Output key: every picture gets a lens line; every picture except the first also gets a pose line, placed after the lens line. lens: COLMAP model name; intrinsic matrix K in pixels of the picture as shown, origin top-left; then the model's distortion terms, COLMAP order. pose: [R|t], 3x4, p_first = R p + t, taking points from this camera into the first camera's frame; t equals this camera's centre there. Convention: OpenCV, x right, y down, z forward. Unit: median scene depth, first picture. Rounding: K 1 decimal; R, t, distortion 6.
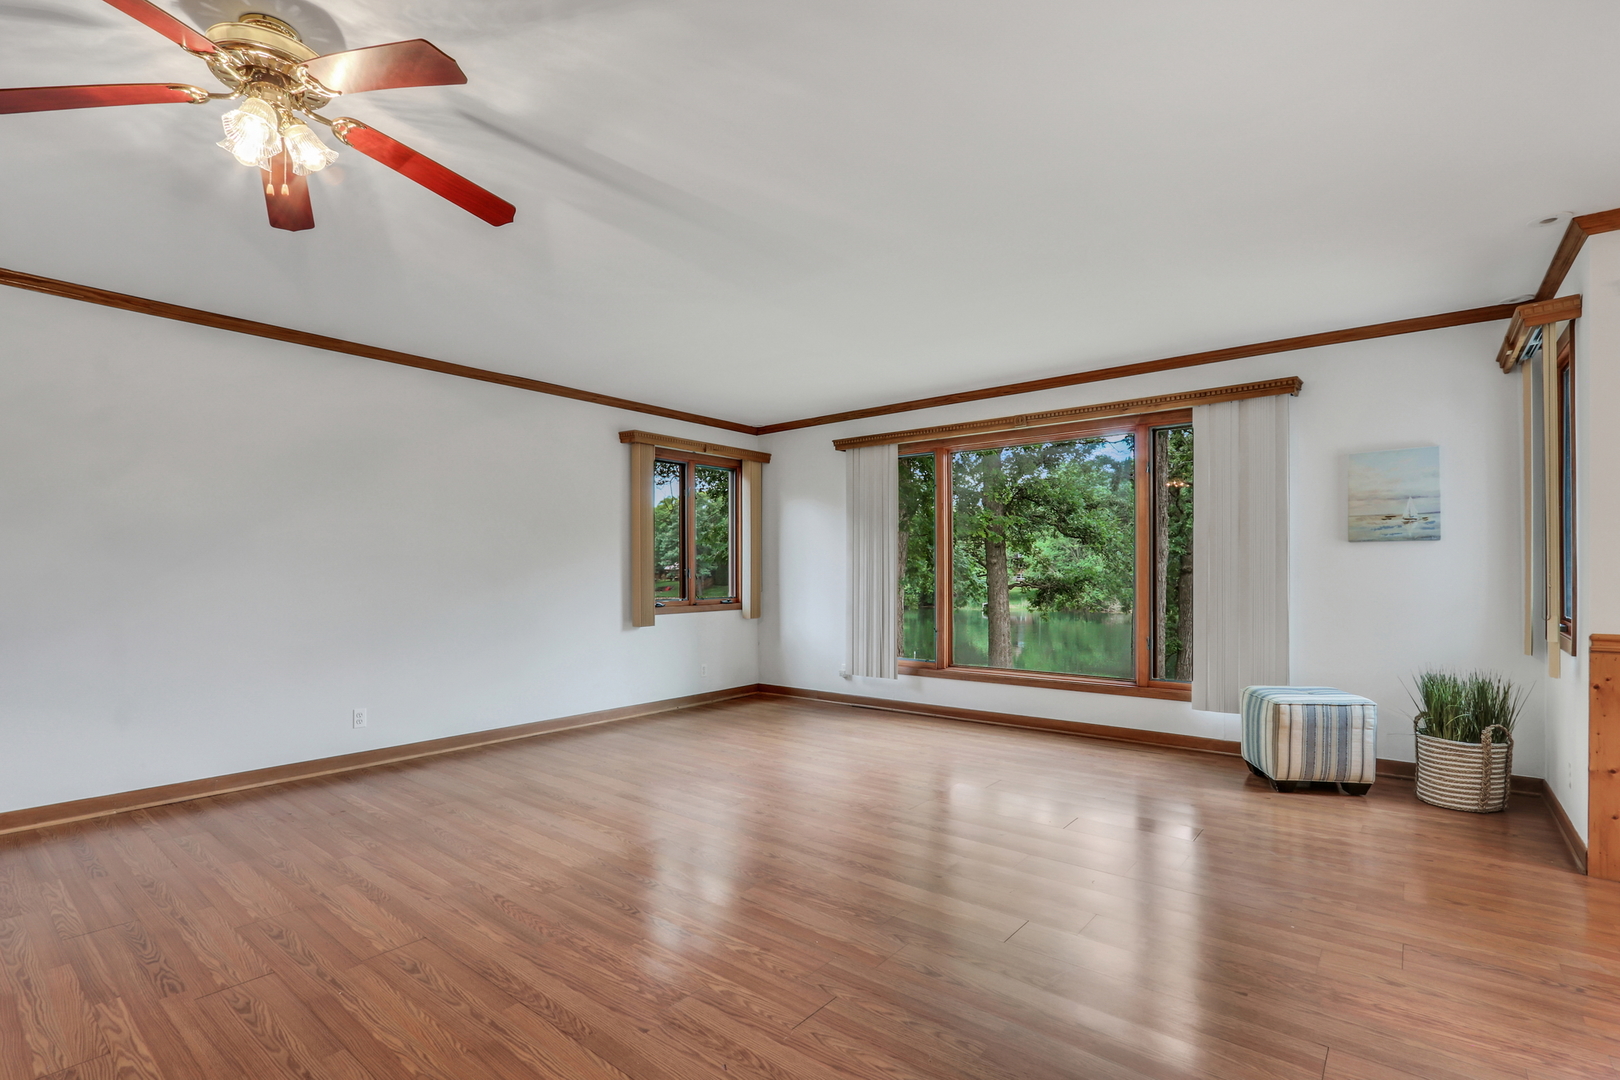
lens RADIAL K [[761.4, 0, 772.2], [0, 761.4, 571.1], [0, 0, 1]] dist [-0.017995, 0.003560]
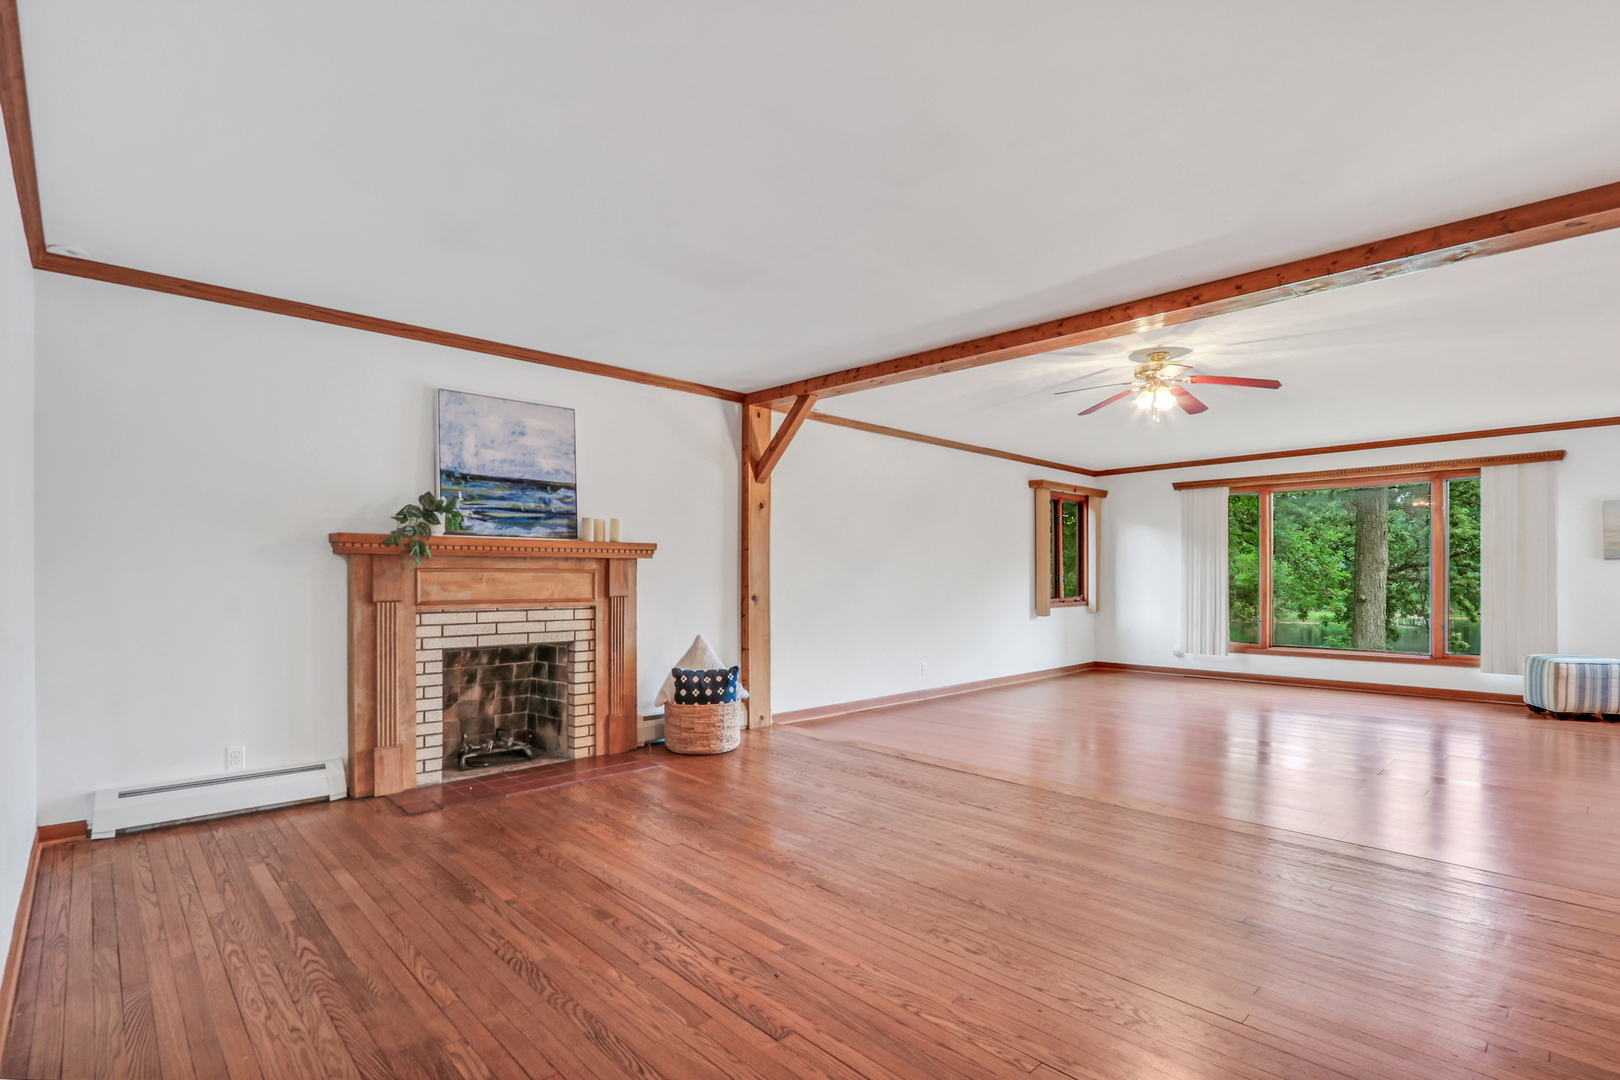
lens RADIAL K [[761.4, 0, 795.8], [0, 761.4, 573.2], [0, 0, 1]] dist [-0.017995, 0.003560]
pose [[0.993565, 0.002882, -0.113230, -0.475421], [-0.003624, 0.999973, -0.006346, 0.003089], [0.113209, 0.006716, 0.993548, -0.475472]]
